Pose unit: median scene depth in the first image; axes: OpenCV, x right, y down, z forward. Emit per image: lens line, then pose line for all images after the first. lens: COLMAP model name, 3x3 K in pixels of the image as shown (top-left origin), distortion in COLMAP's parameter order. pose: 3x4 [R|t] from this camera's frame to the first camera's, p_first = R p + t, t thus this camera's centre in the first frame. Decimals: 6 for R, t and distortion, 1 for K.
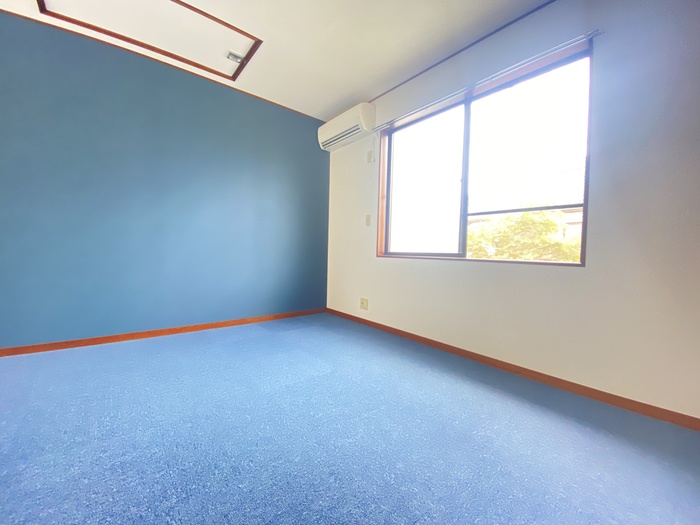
lens RADIAL K [[288.5, 0, 350.0], [0, 288.5, 262.5], [0, 0, 1]] dist [0.022709, -0.021320]
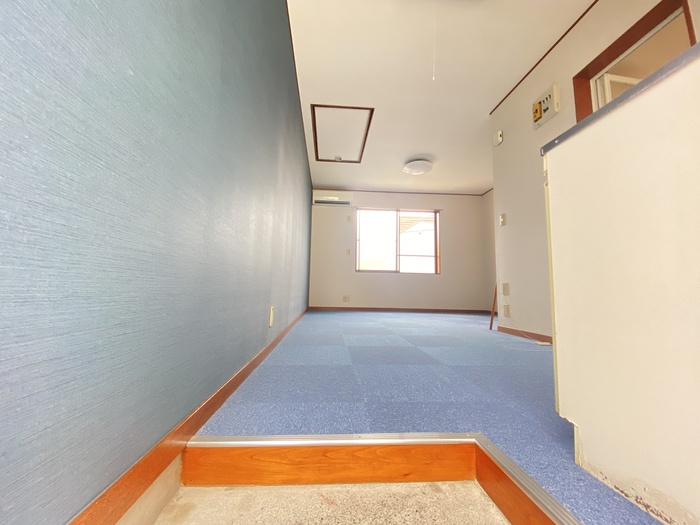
lens RADIAL K [[288.5, 0, 350.0], [0, 288.5, 262.5], [0, 0, 1]] dist [0.022709, -0.021320]
pose [[0.550260, 0.068557, 0.832174, -1.859359], [0.035726, 0.993778, -0.105494, 0.143539], [-0.834229, 0.087780, 0.544387, 0.004765]]
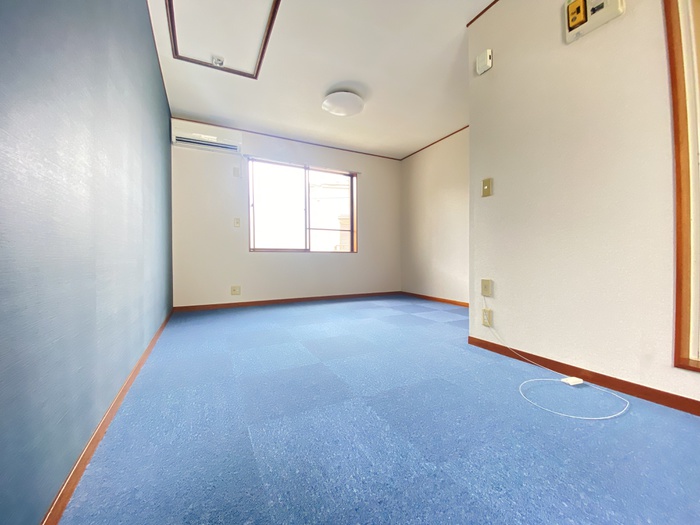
lens RADIAL K [[279.5, 0, 347.8], [0, 279.5, 264.6], [0, 0, 1]] dist [0.030315, -0.018973]
pose [[0.184570, -0.047242, 0.981683, -1.347513], [0.053271, 0.997857, 0.038005, 0.016836], [-0.981375, 0.045281, 0.186691, 0.405735]]
